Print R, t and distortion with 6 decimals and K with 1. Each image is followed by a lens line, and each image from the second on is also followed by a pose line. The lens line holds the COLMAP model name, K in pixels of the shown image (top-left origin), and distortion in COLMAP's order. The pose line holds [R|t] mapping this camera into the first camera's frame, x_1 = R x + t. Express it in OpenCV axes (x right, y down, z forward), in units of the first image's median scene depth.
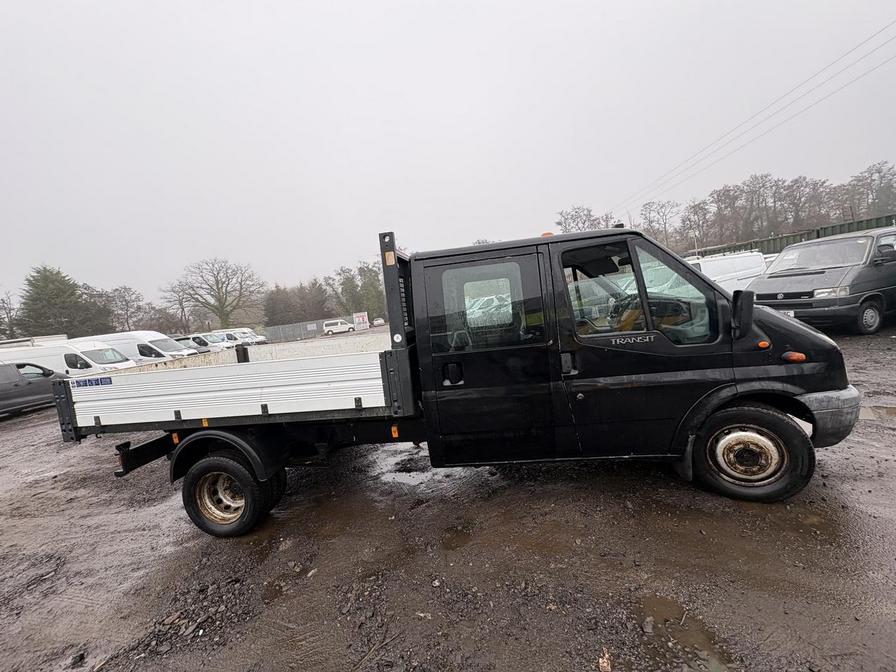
lens RADIAL K [[355.1, 0, 443.5], [0, 355.1, 333.3], [0, 0, 1]] dist [-0.000812, 0.000642]
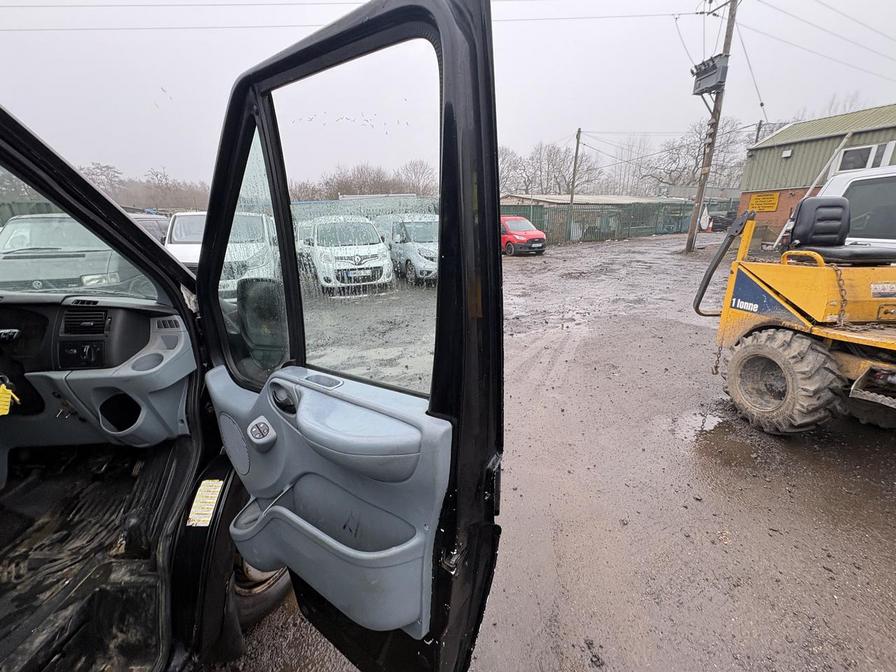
lens RADIAL K [[355.1, 0, 448.9], [0, 355.1, 338.3], [0, 0, 1]] dist [-0.000812, 0.000642]
pose [[-0.135323, -0.167783, 0.976492, 0.050575], [0.116910, 0.975969, 0.183894, -0.018382], [-0.983880, 0.139046, -0.112455, 0.149982]]
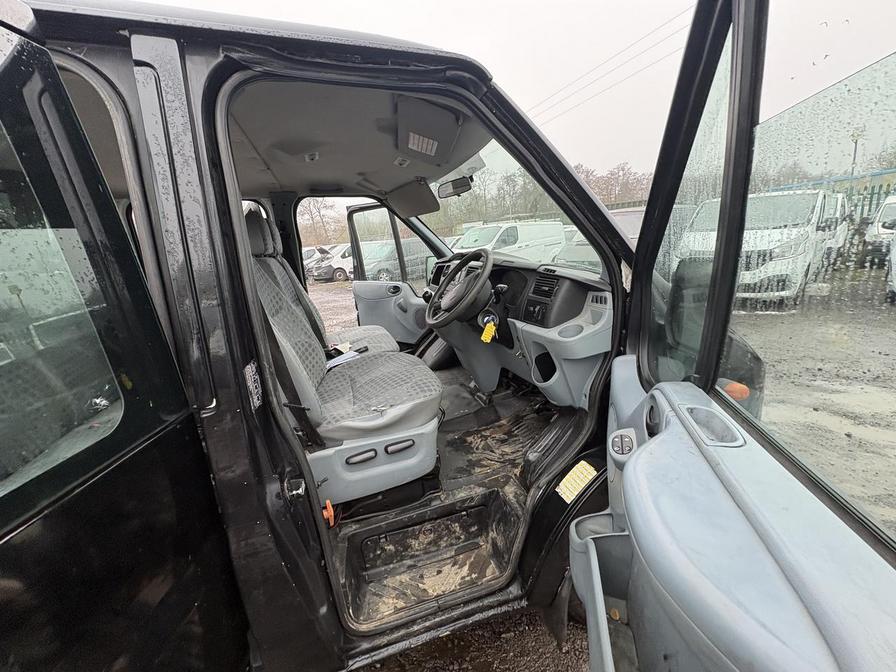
lens RADIAL K [[355.1, 0, 446.2], [0, 355.1, 335.8], [0, 0, 1]] dist [-0.000812, 0.000642]
pose [[0.895702, -0.045937, 0.442277, 0.075661], [-0.012911, 0.991543, 0.129134, -0.015484], [-0.444468, -0.121375, 0.887534, 0.145539]]
